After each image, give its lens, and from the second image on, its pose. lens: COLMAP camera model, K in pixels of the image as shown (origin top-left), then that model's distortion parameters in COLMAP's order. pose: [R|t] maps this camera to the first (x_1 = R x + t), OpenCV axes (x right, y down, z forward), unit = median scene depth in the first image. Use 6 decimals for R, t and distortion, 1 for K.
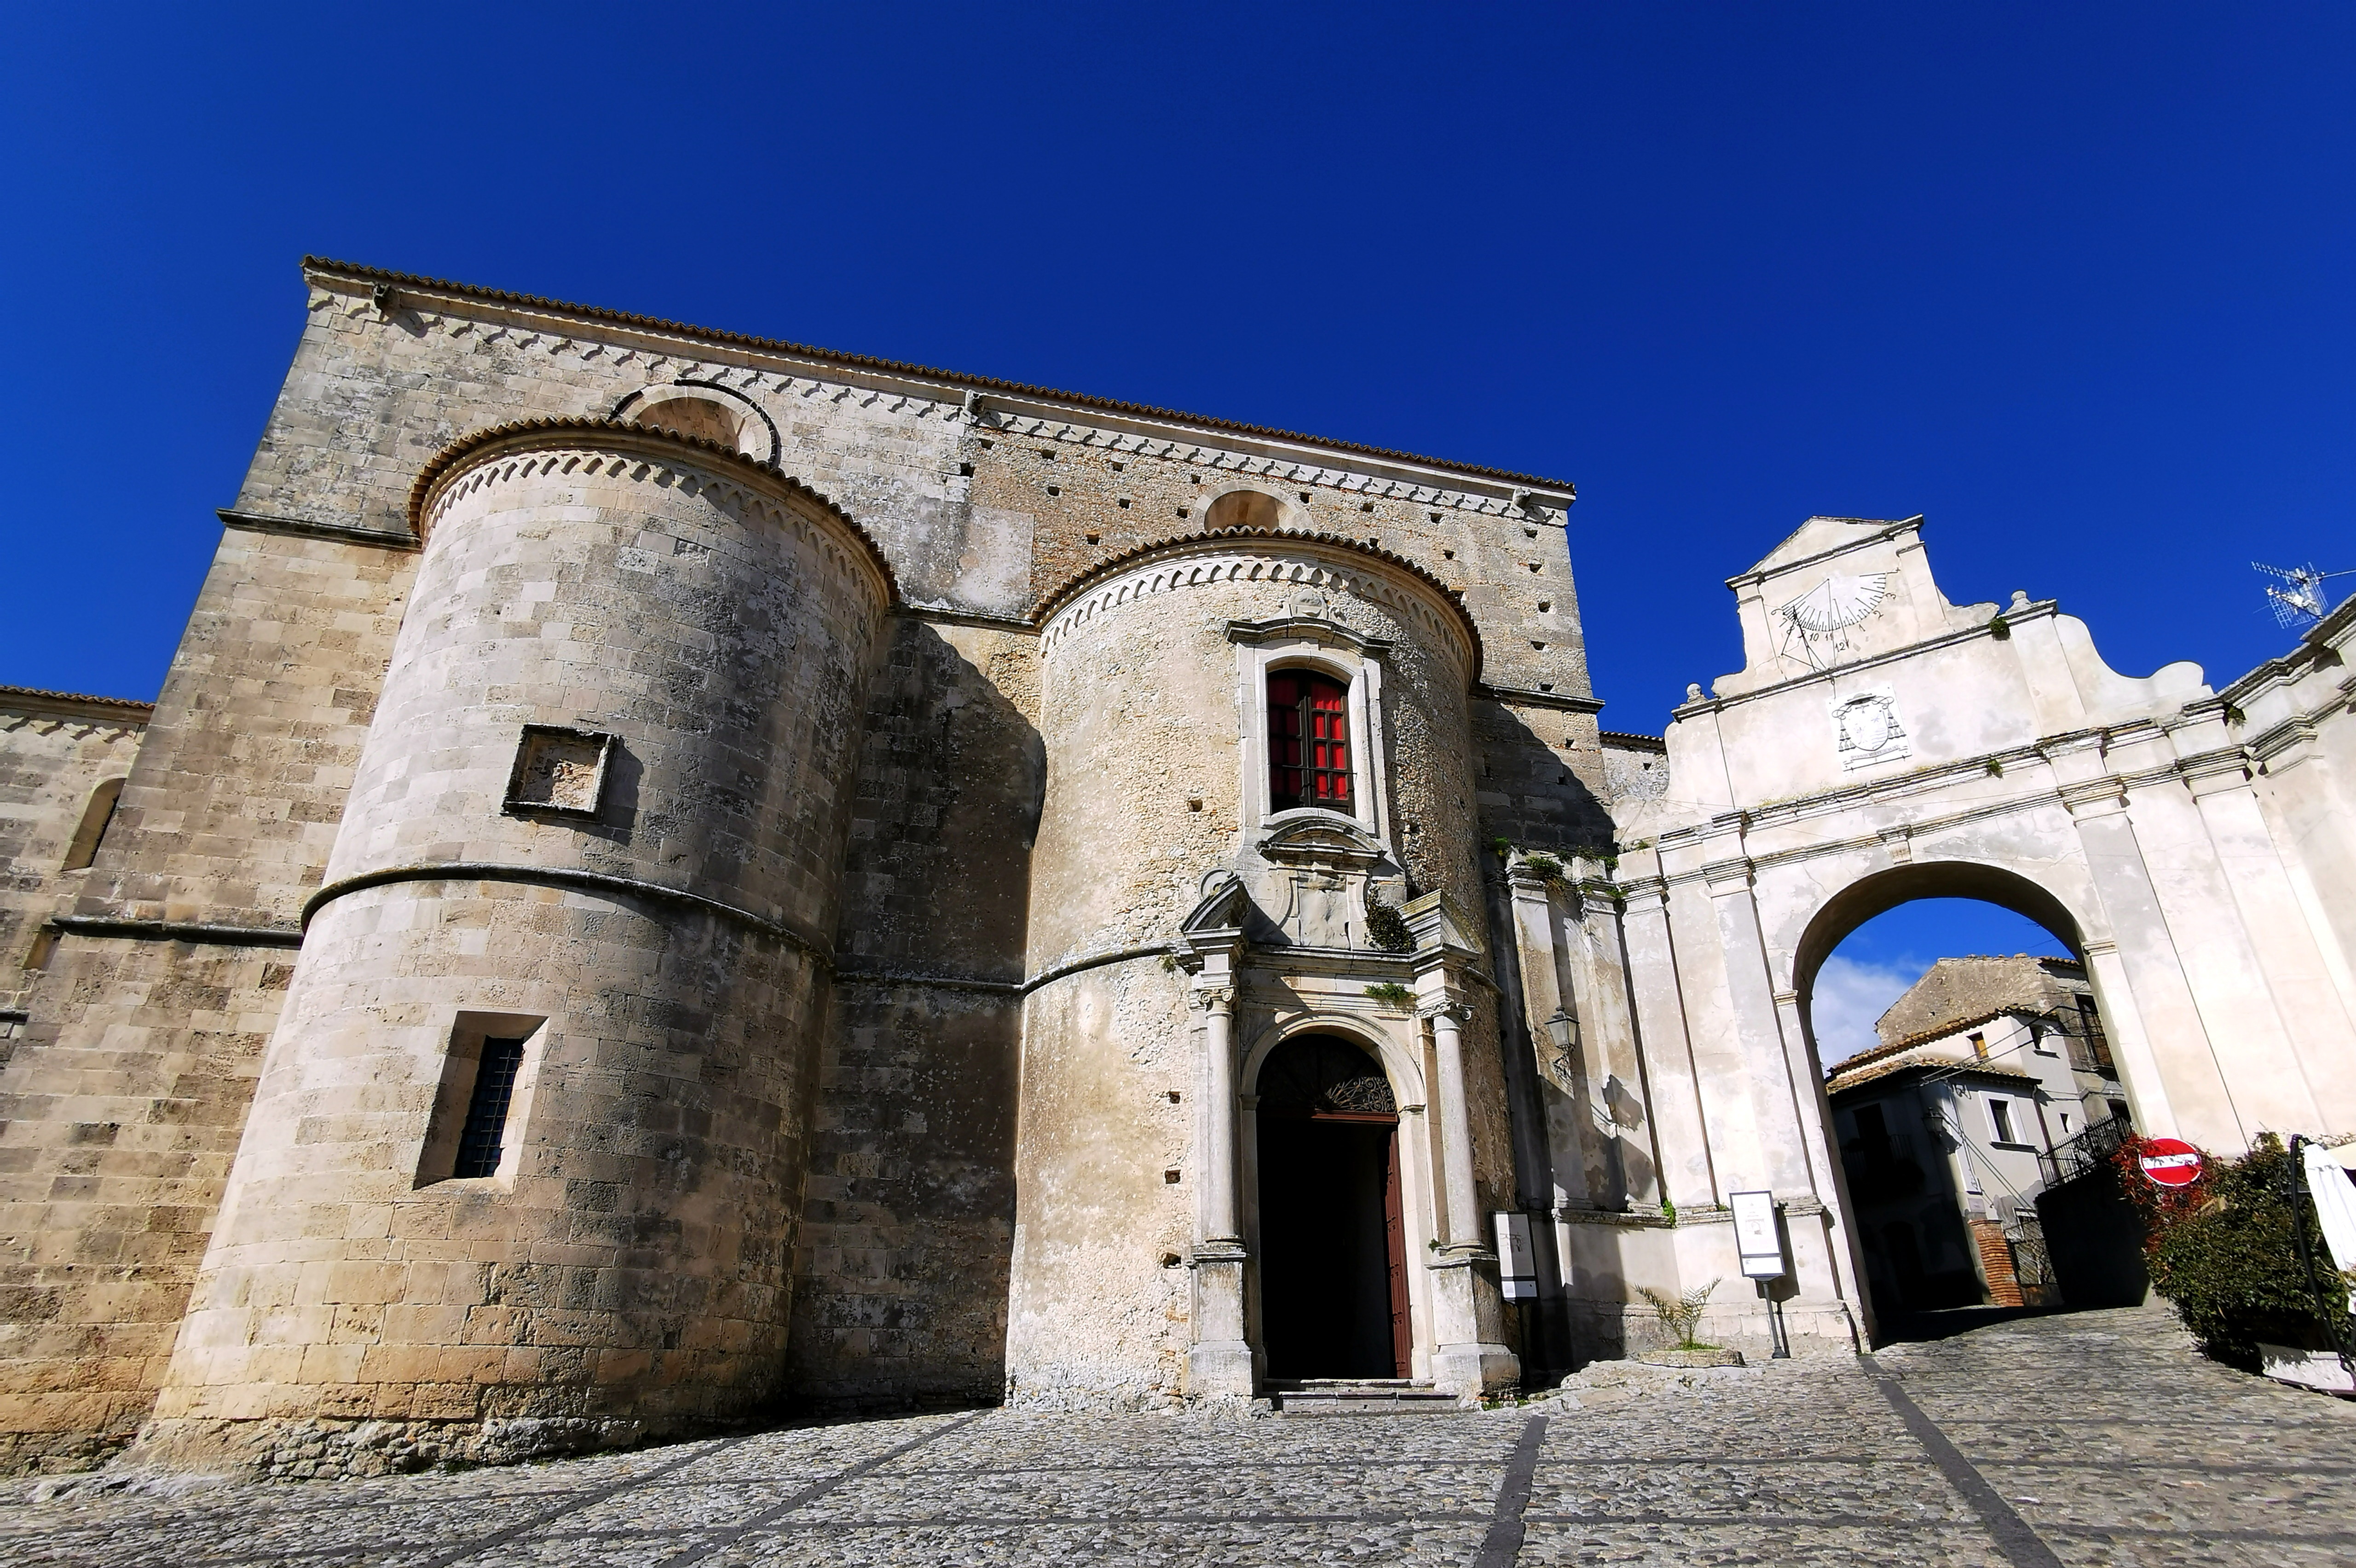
lens RADIAL K [[1218.5, 0, 1184.6], [0, 1218.5, 847.2], [0, 0, 1]] dist [-0.002886, 0.009629]
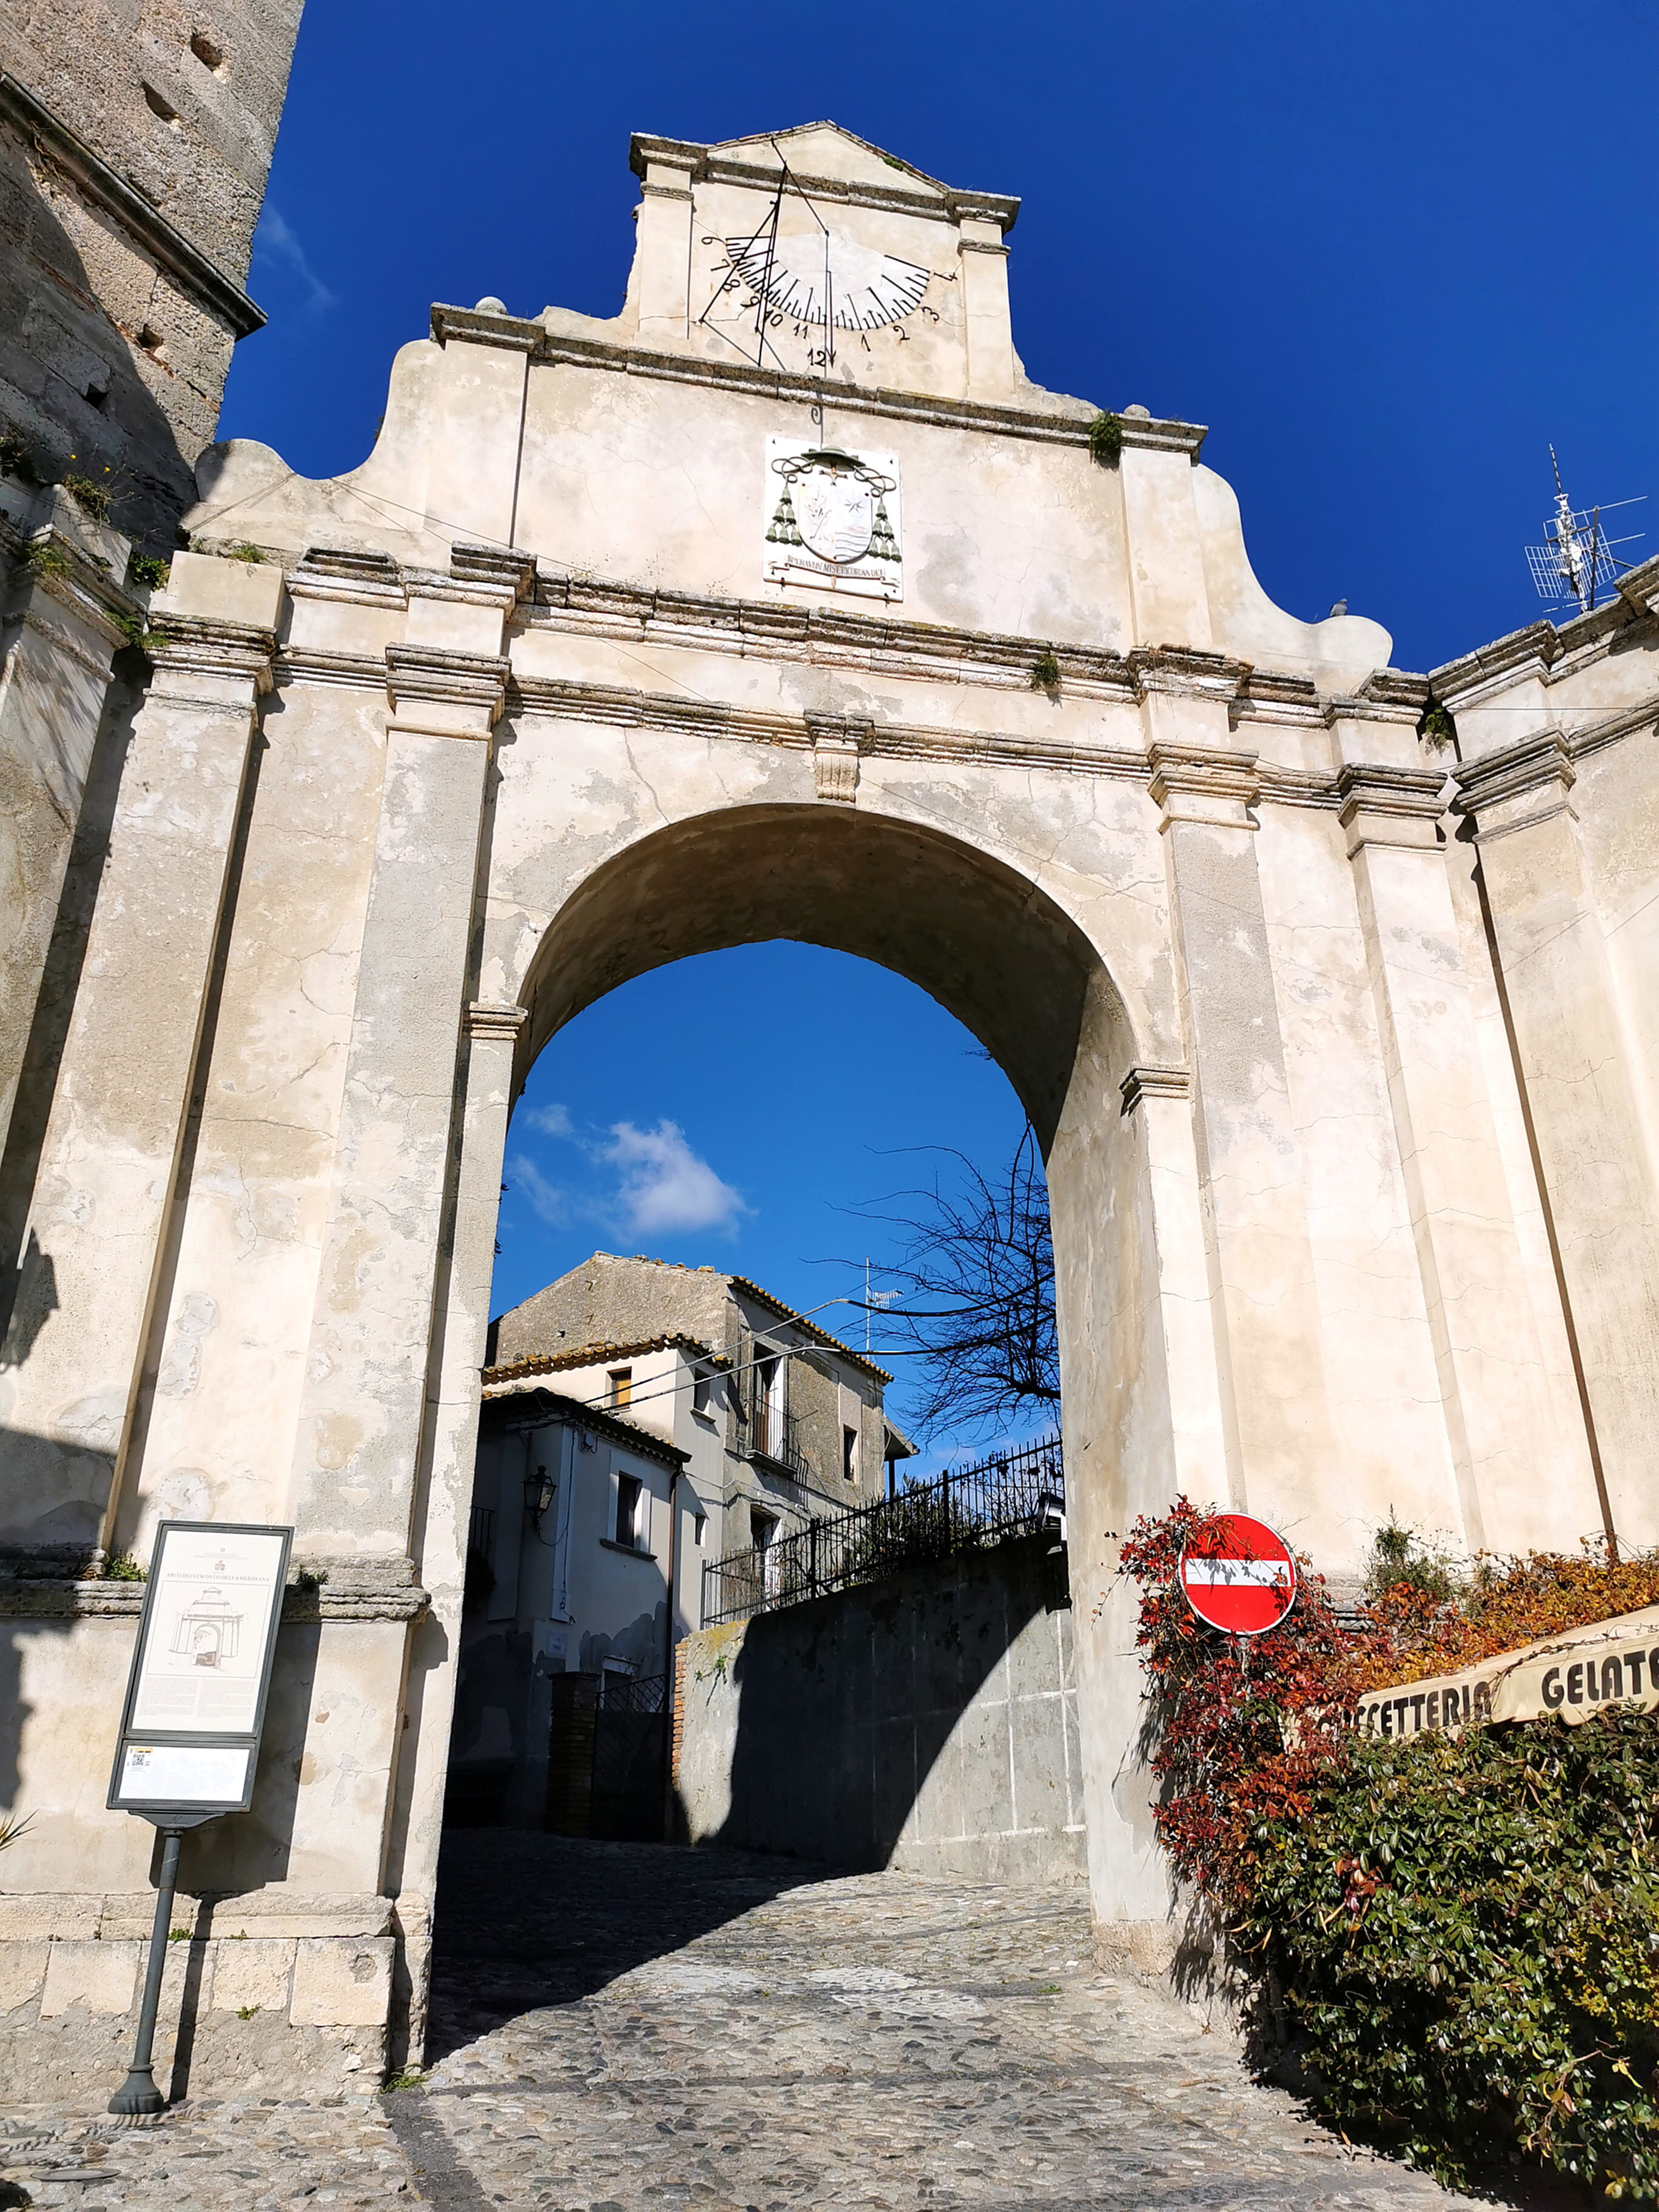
lens RADIAL K [[1754.1, 0, 823.6], [0, 1754.1, 1063.9], [0, 0, 1]] dist [0.082620, -0.132849]
pose [[0.724426, 0.299928, 0.620686, 0.244076], [-0.288946, 0.949589, -0.121621, 0.171299], [-0.625874, -0.091239, 0.774569, 0.534159]]
